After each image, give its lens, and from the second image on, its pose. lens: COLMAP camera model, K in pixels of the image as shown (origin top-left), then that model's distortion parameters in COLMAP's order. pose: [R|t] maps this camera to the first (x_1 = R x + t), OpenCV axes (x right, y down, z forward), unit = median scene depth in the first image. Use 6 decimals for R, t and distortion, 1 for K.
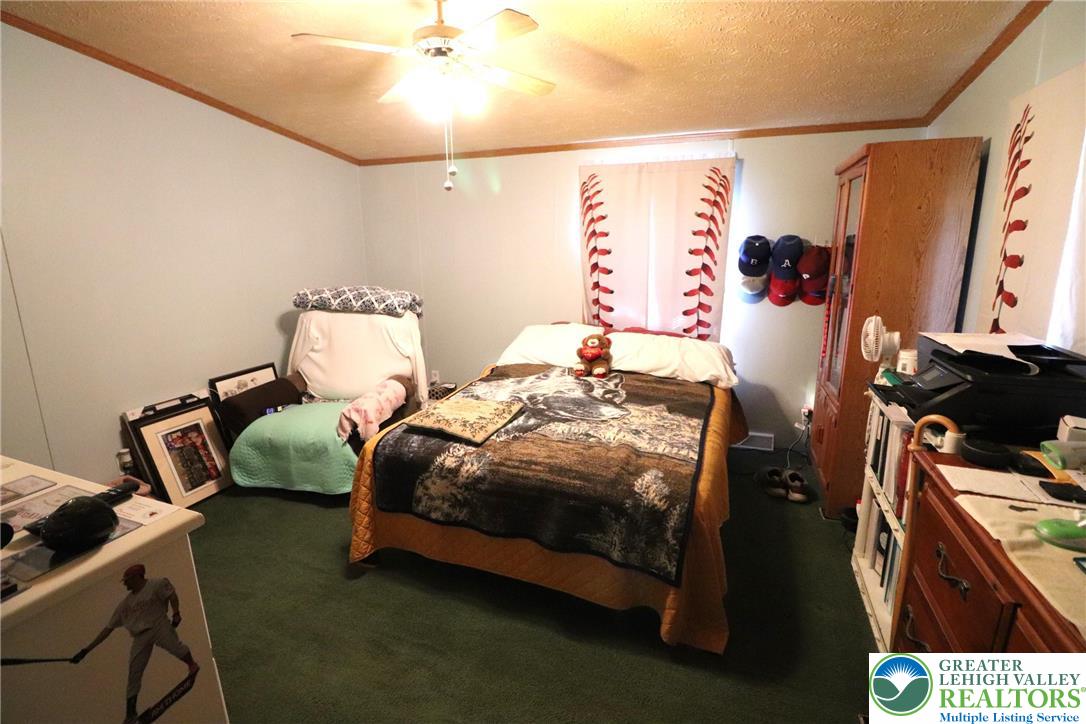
lens RADIAL K [[503.3, 0, 542.7], [0, 503.3, 354.4], [0, 0, 1]] dist [-0.013595, -0.006490]
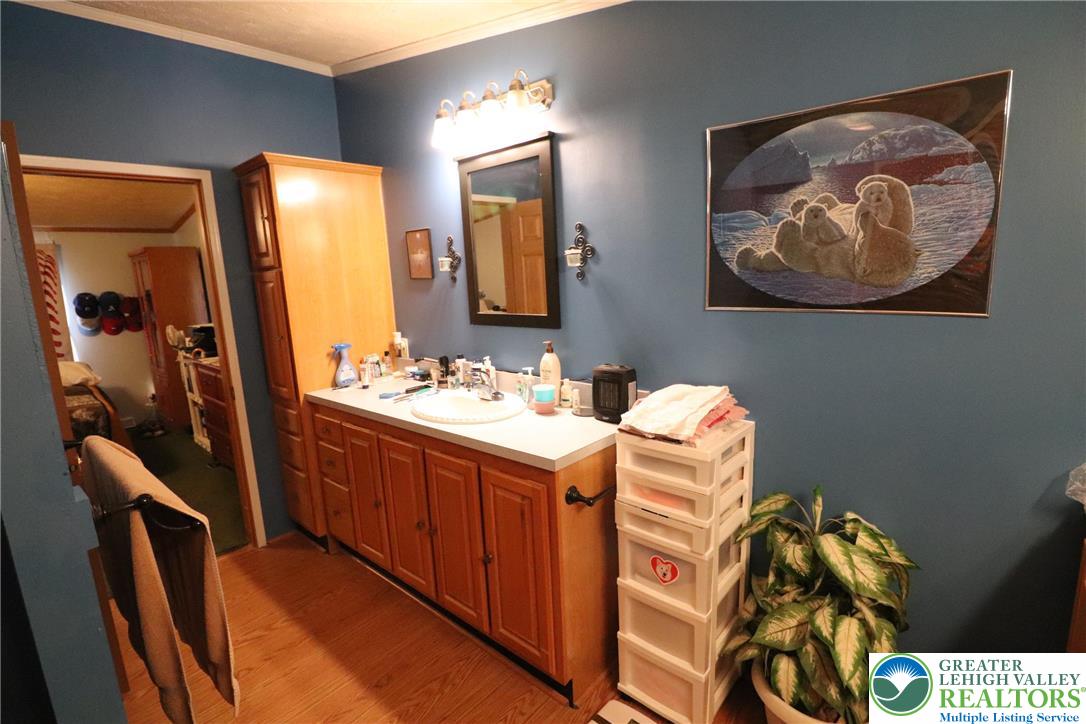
lens RADIAL K [[503.3, 0, 540.5], [0, 503.3, 359.9], [0, 0, 1]] dist [-0.013595, -0.006490]
pose [[0.358314, -0.168163, 0.918331, -0.528942], [0.243435, 0.966446, 0.081990, 0.190073], [-0.901305, 0.194176, 0.387227, -0.861467]]
